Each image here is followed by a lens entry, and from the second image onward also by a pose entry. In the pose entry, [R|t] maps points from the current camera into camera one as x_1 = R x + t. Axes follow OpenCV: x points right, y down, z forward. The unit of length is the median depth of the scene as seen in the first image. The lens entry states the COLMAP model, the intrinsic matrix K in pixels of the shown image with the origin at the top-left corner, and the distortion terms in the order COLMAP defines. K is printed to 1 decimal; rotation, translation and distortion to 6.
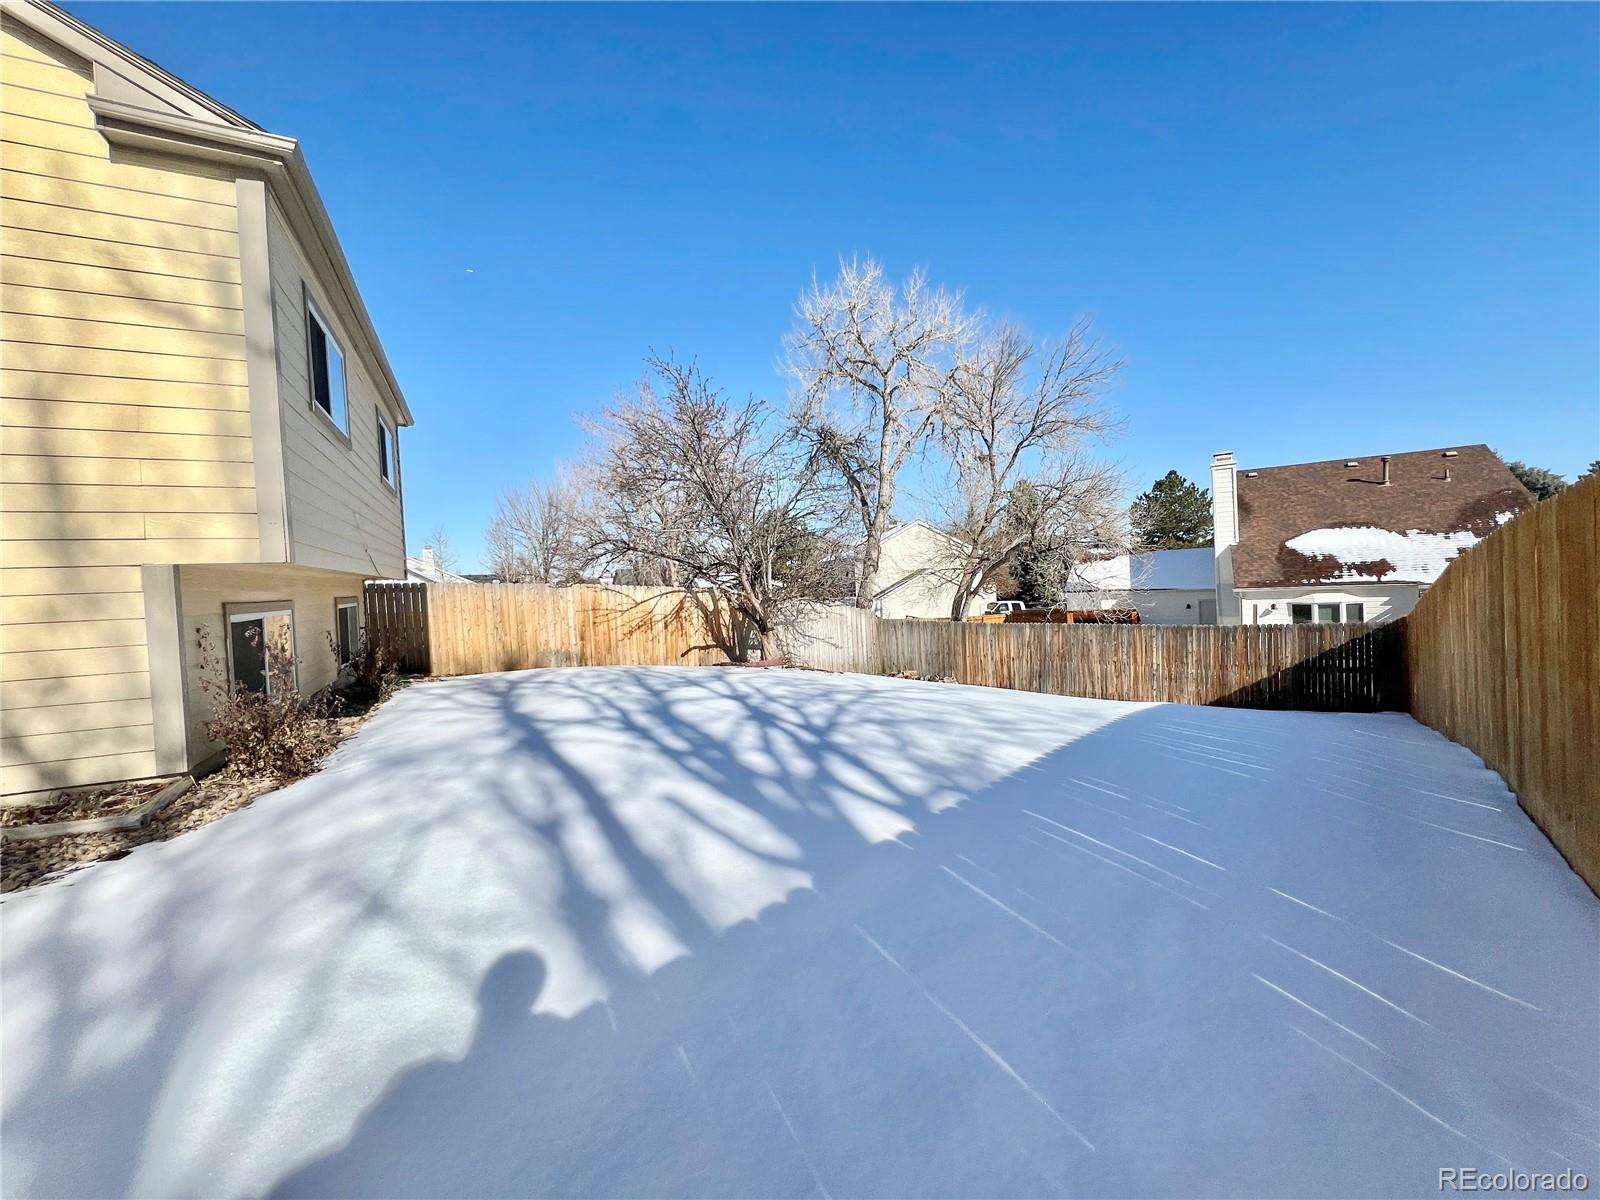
lens RADIAL K [[637.5, 0, 797.2], [0, 637.5, 593.2], [0, 0, 1]] dist [-0.001900, -0.000202]
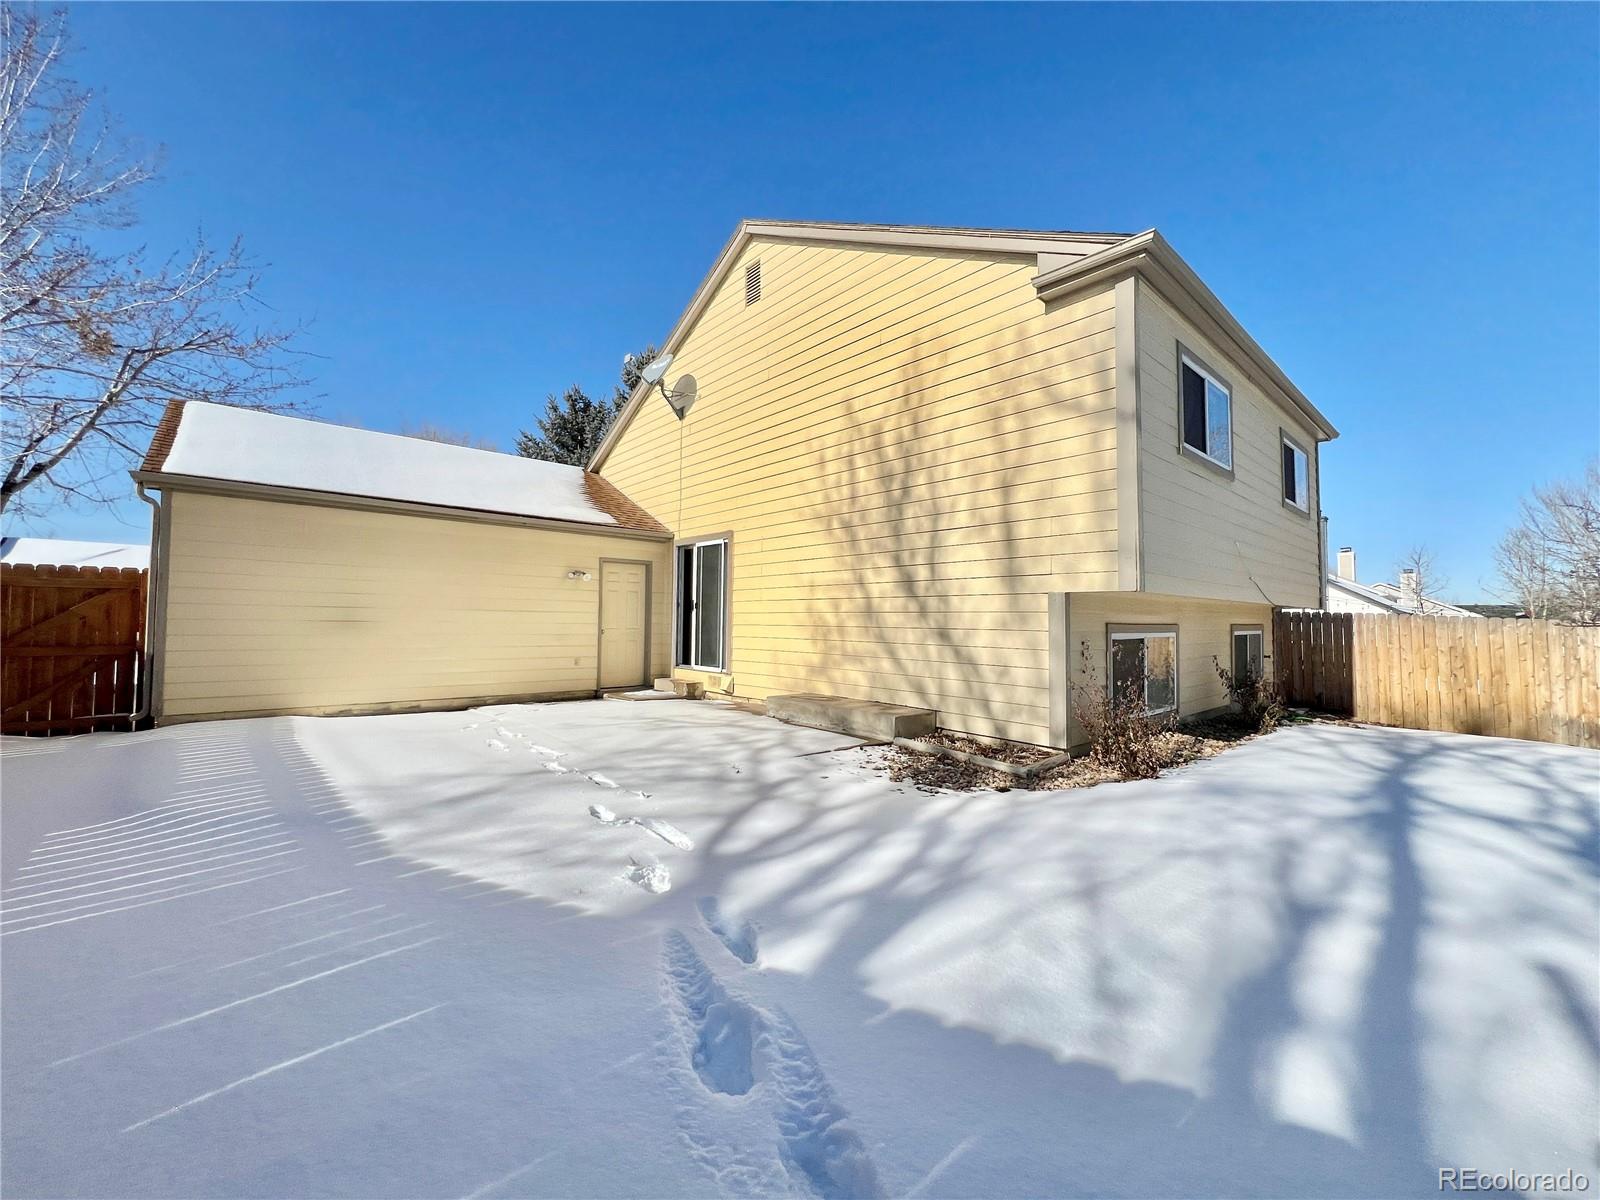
lens RADIAL K [[637.5, 0, 795.9], [0, 637.5, 594.1], [0, 0, 1]] dist [-0.001900, -0.000202]
pose [[0.266211, 0.004393, -0.963905, 0.169942], [-0.044066, 0.999000, -0.007618, -0.006564], [0.962907, 0.044503, 0.266138, 0.092592]]
